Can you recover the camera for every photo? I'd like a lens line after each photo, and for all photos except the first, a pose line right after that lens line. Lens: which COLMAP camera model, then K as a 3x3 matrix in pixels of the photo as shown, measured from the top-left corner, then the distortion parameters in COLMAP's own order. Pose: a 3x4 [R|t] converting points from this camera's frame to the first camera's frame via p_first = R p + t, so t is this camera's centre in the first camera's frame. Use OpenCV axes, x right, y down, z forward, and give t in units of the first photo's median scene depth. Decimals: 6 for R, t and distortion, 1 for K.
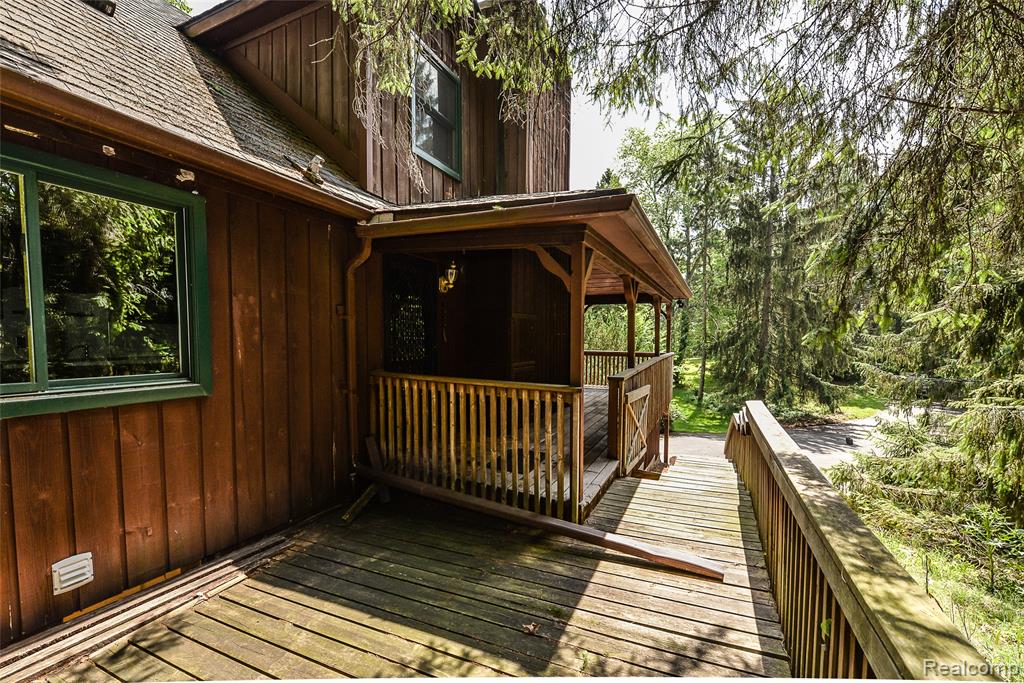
lens RADIAL K [[419.6, 0, 508.2], [0, 419.6, 367.4], [0, 0, 1]] dist [-0.003793, -0.001402]
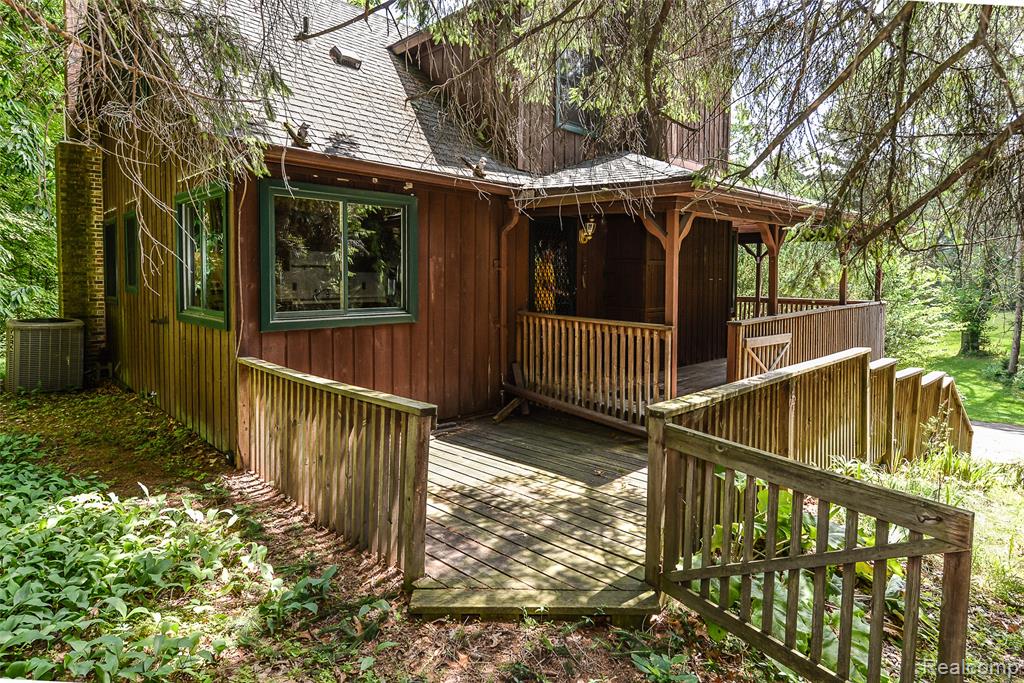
lens RADIAL K [[569.6, 0, 513.0], [0, 569.6, 342.4], [0, 0, 1]] dist [0.000801, -0.000408]
pose [[0.934999, 0.041622, -0.352200, 0.302697], [-0.026152, 0.998477, 0.048572, 0.023360], [0.353685, -0.036204, 0.934664, -0.691896]]
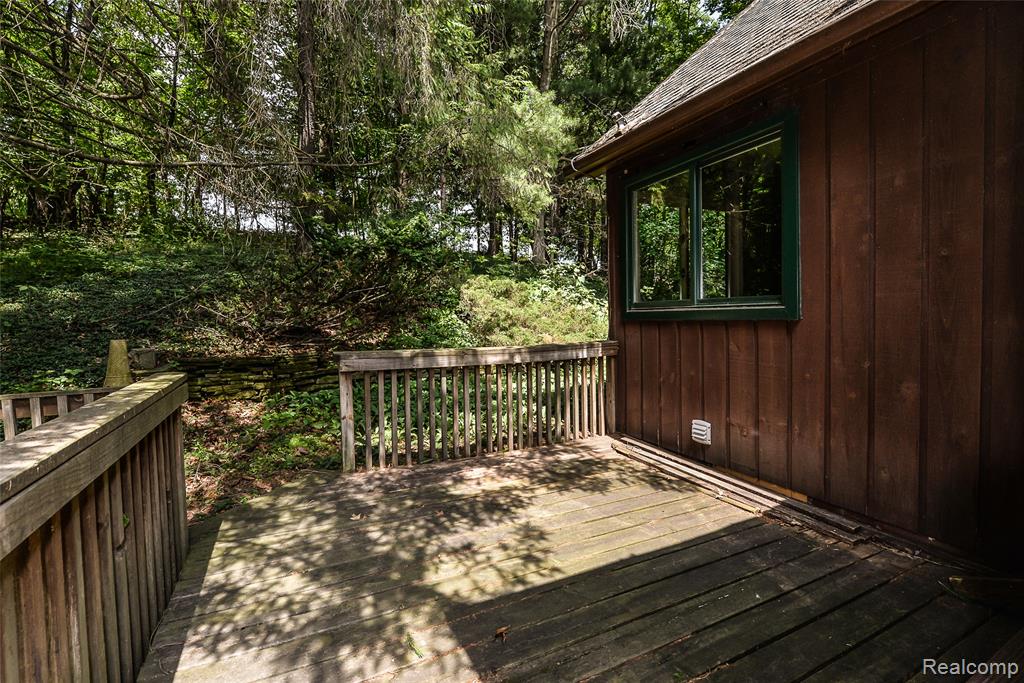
lens RADIAL K [[419.6, 0, 469.8], [0, 419.6, 343.3], [0, 0, 1]] dist [-0.003793, -0.001402]
pose [[-0.660780, 0.047706, -0.749062, 0.371449], [-0.048673, 0.993154, 0.106188, 0.044860], [0.749000, 0.106626, -0.653934, 0.849340]]
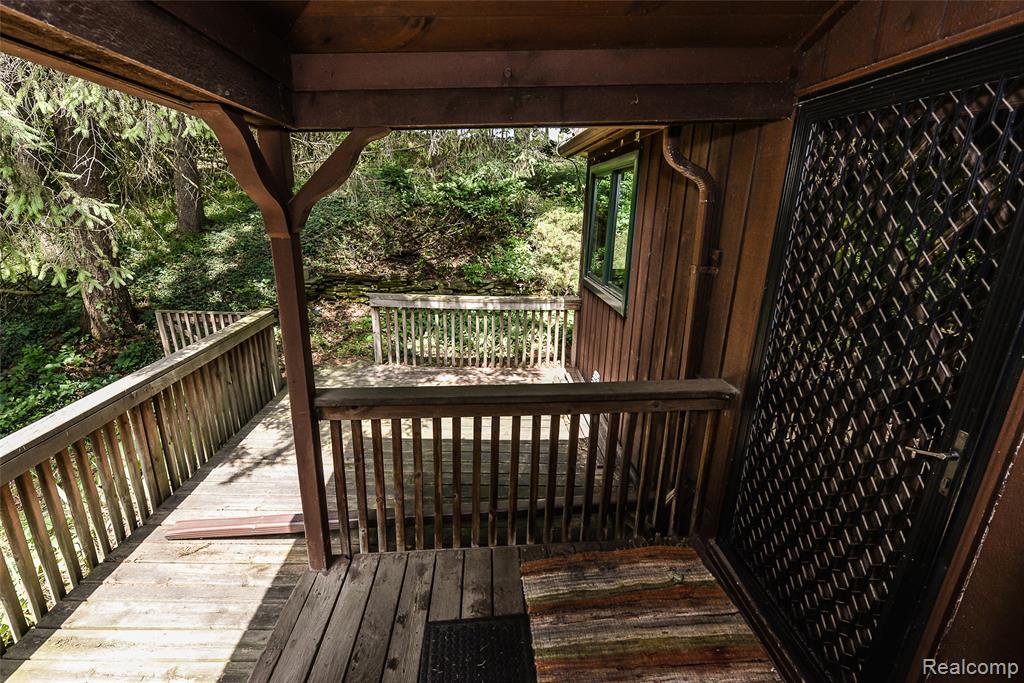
lens RADIAL K [[419.6, 0, 491.4], [0, 419.6, 330.0], [0, 0, 1]] dist [-0.003793, -0.001402]
pose [[-0.899662, 0.107276, -0.423202, 0.141479], [-0.056893, 0.932269, 0.357265, -0.260659], [0.432864, 0.345495, -0.832623, 1.514483]]
